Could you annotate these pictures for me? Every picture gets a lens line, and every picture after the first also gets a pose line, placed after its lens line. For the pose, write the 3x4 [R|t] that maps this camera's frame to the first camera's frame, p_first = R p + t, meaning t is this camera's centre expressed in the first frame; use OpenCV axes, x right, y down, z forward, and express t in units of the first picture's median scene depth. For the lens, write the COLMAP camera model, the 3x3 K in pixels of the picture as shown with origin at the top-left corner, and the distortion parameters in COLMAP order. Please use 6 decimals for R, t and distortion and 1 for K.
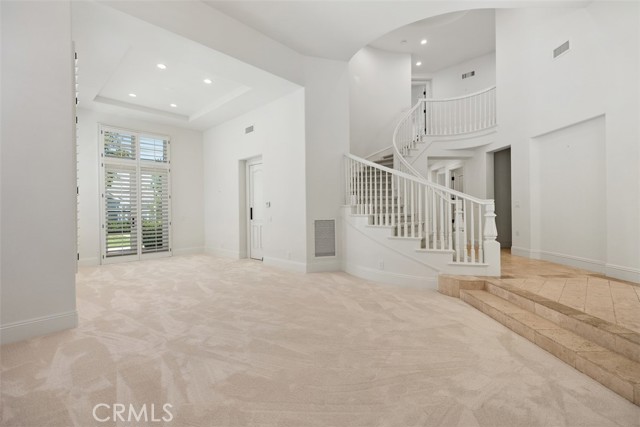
lens RADIAL K [[289.6, 0, 317.6], [0, 289.6, 211.6], [0, 0, 1]] dist [0.002504, 0.000075]
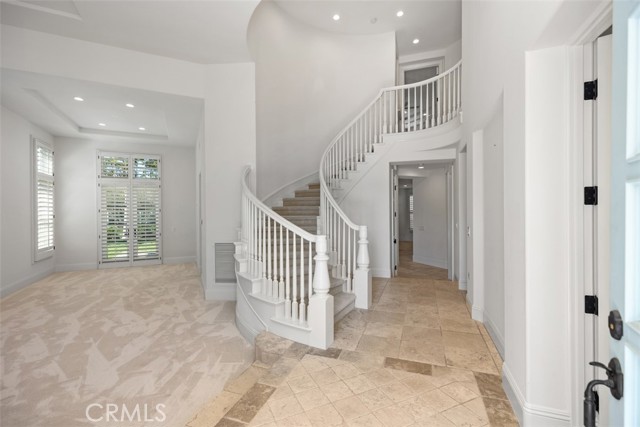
lens RADIAL K [[289.6, 0, 317.6], [0, 289.6, 211.6], [0, 0, 1]] dist [0.002504, 0.000075]
pose [[0.931228, 0.003950, -0.364415, 0.620603], [-0.003830, 0.999992, 0.001053, -0.068677], [0.364416, 0.000416, 0.931236, 0.270601]]
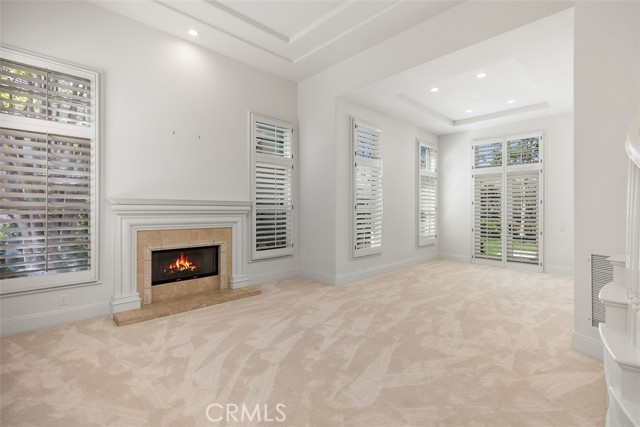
lens RADIAL K [[289.6, 0, 317.6], [0, 289.6, 211.6], [0, 0, 1]] dist [0.002504, 0.000075]
pose [[-0.058926, 0.020864, -0.998044, 0.524632], [-0.002098, 0.999777, 0.021024, -0.054082], [0.998260, 0.003333, -0.058869, 0.548671]]
